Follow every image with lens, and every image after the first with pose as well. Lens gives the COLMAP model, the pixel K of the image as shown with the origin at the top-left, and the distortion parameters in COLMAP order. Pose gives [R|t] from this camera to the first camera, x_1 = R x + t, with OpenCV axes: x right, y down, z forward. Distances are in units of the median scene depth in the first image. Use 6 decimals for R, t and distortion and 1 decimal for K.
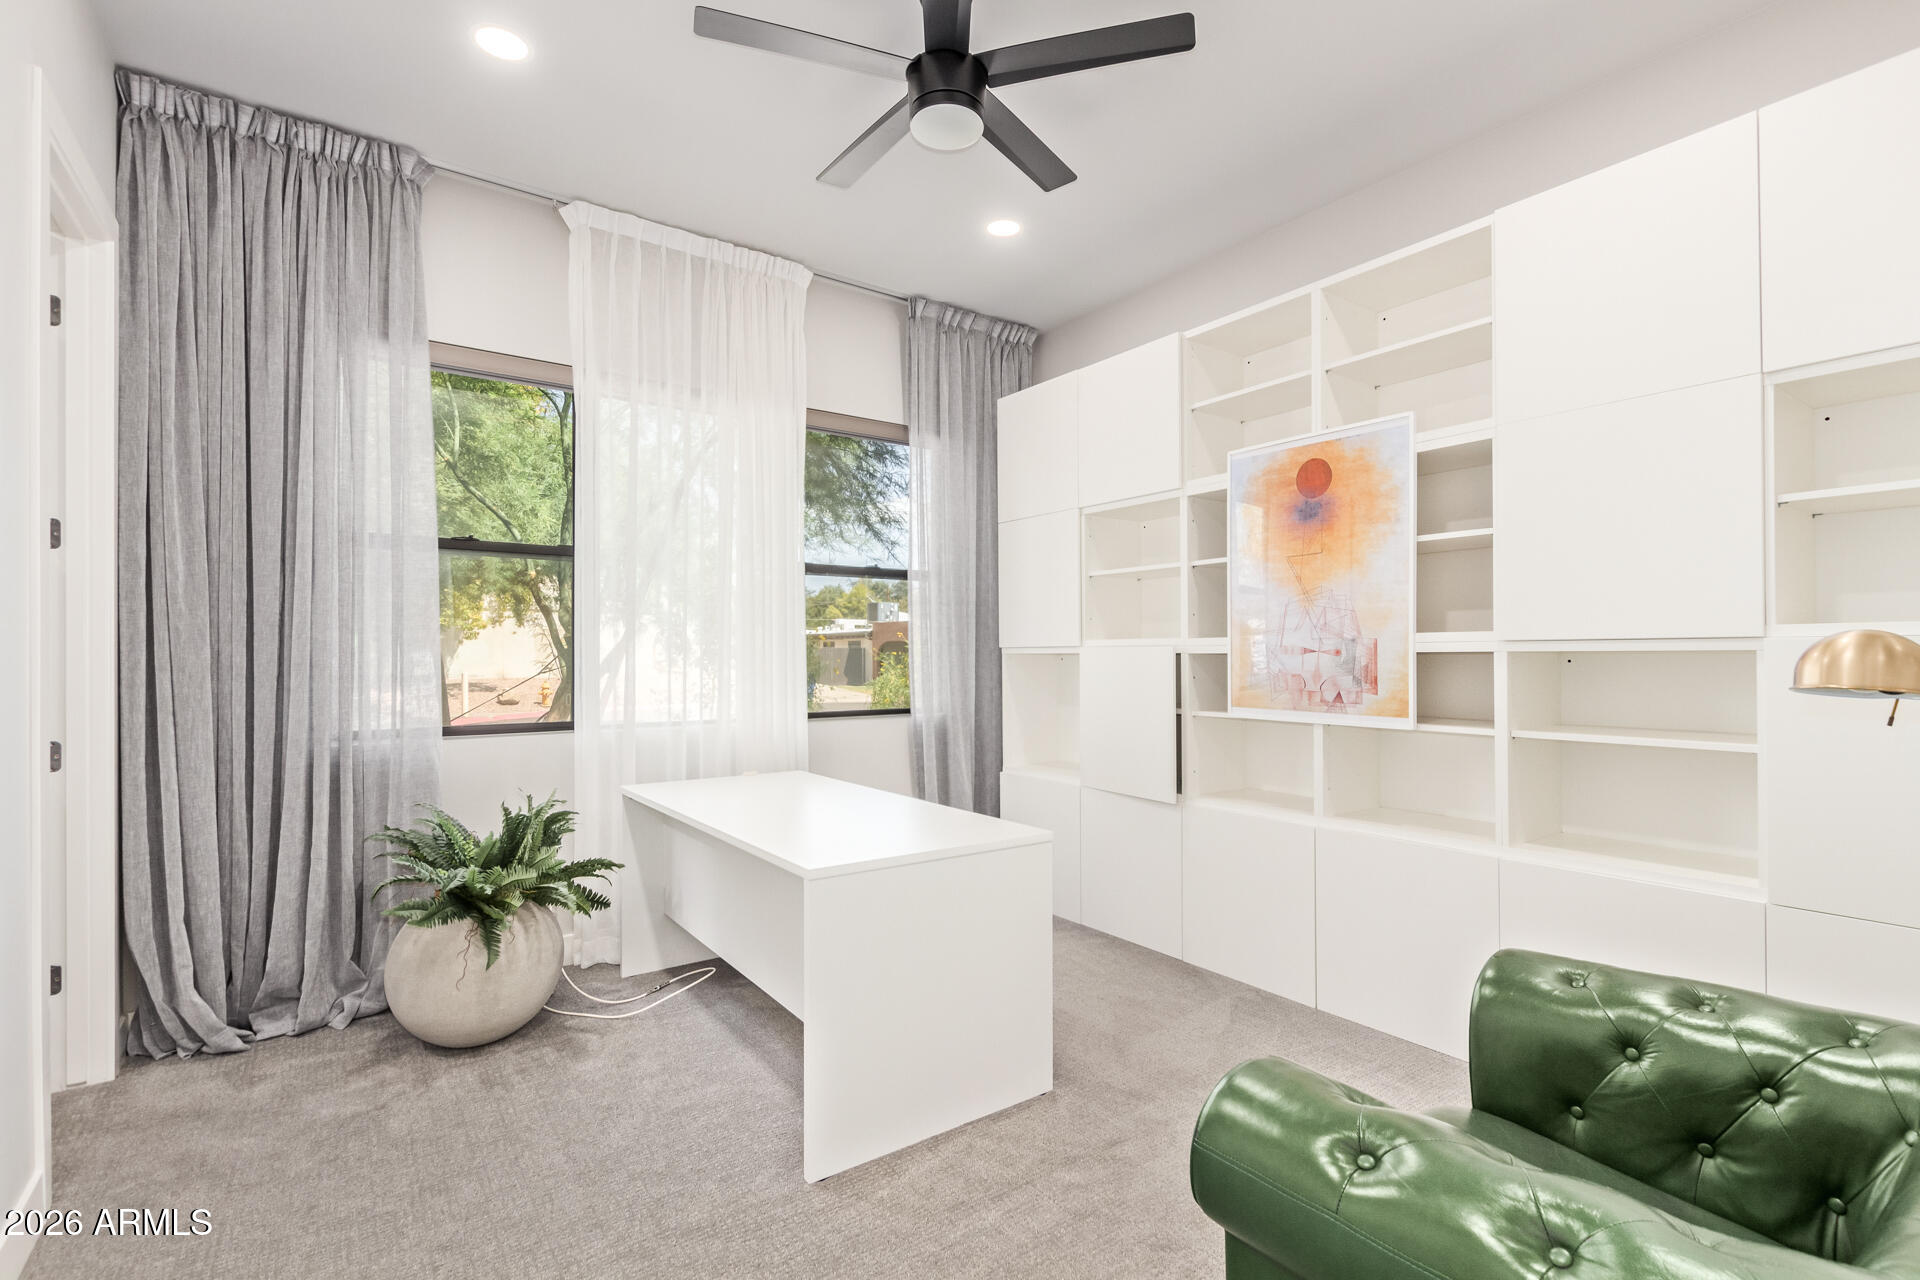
lens RADIAL K [[901.9, 0, 969.6], [0, 901.9, 640.3], [0, 0, 1]] dist [0.014570, -0.006273]
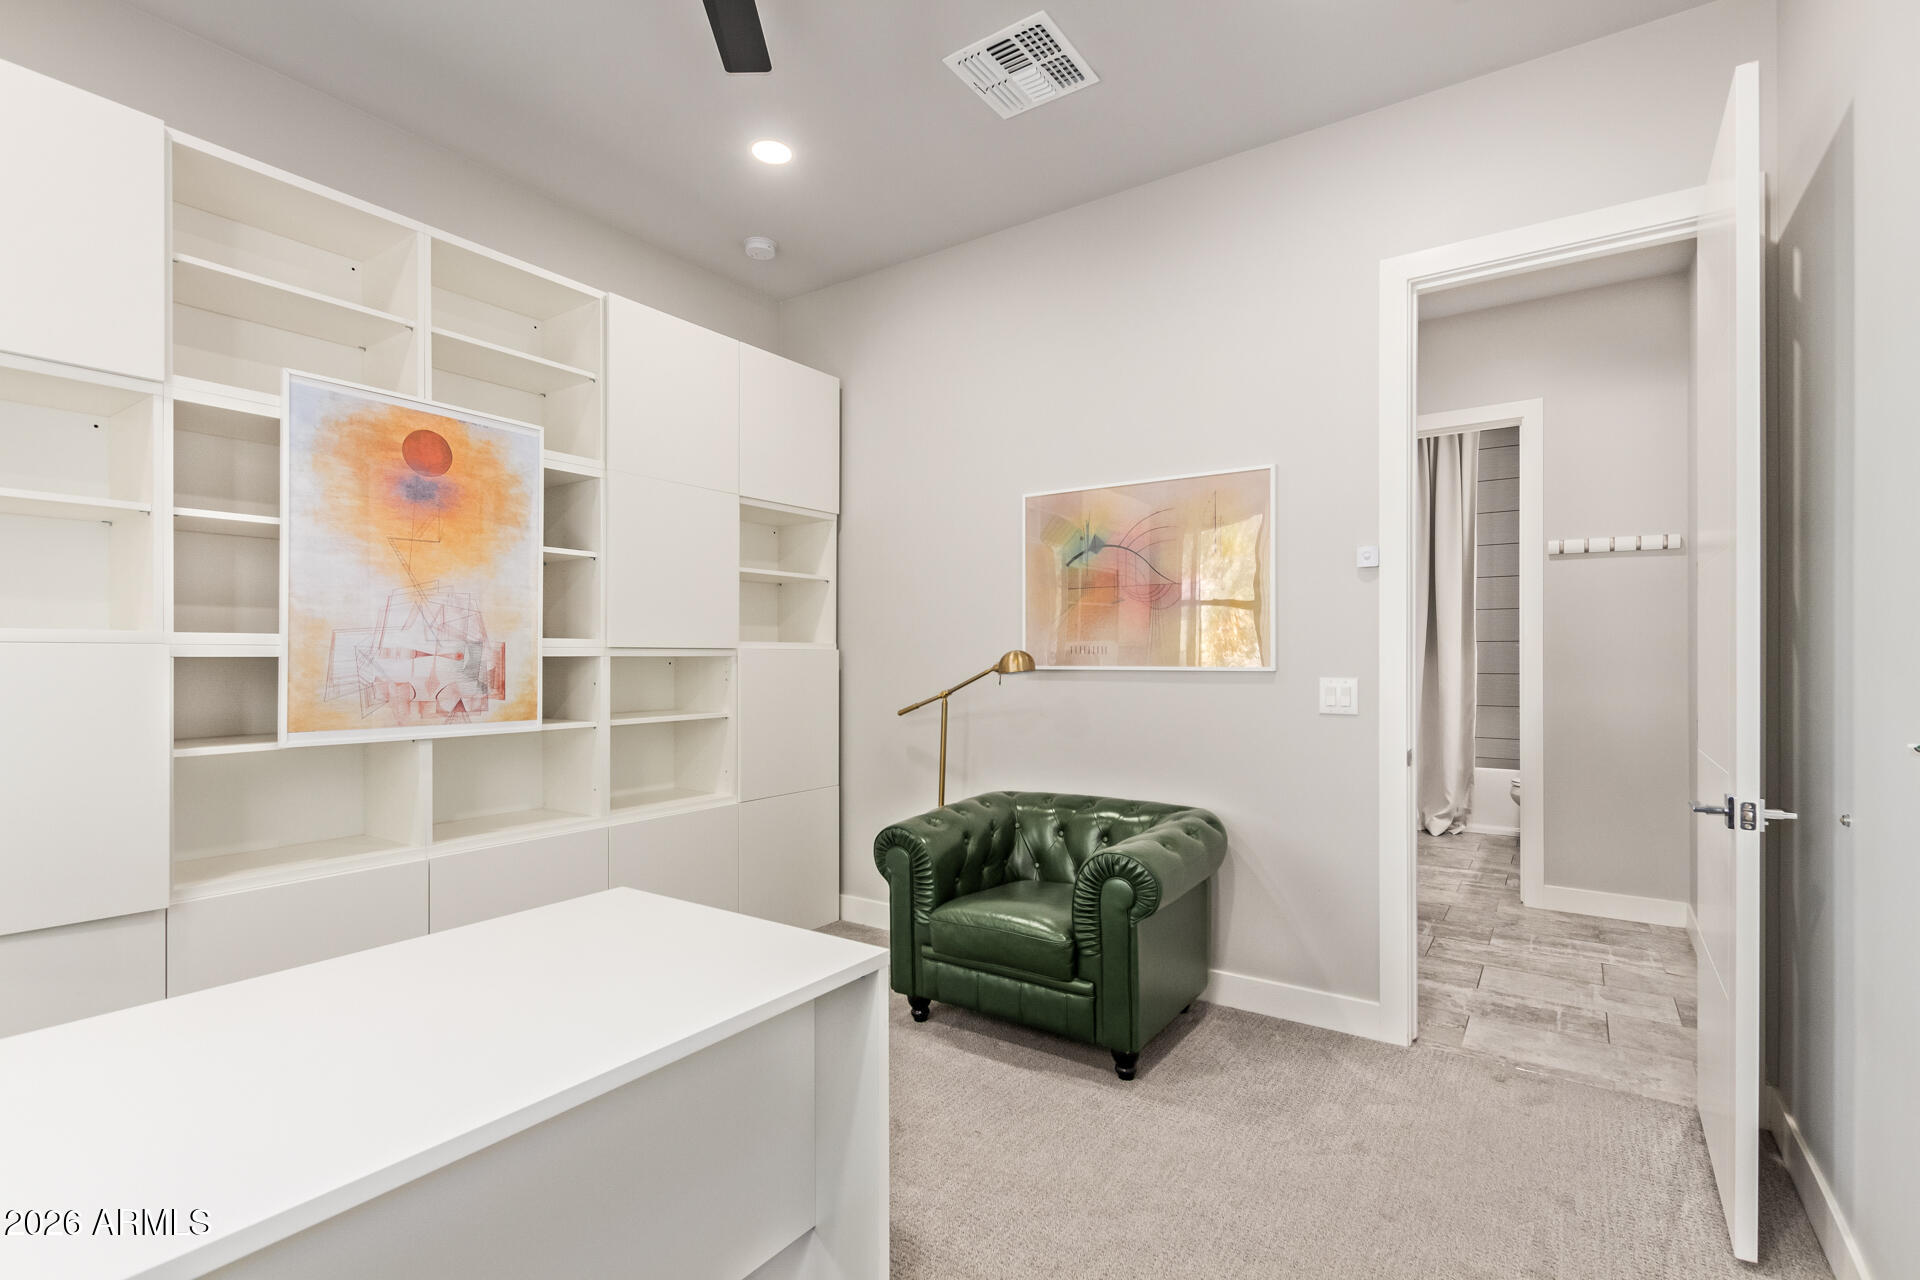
lens RADIAL K [[901.9, 0, 964.7], [0, 901.9, 657.8], [0, 0, 1]] dist [0.014570, -0.006273]
pose [[-0.353188, 0.008392, 0.935515, -0.616914], [-0.009163, 0.999881, -0.012429, 0.021442], [-0.935507, -0.012962, -0.353069, 0.840978]]
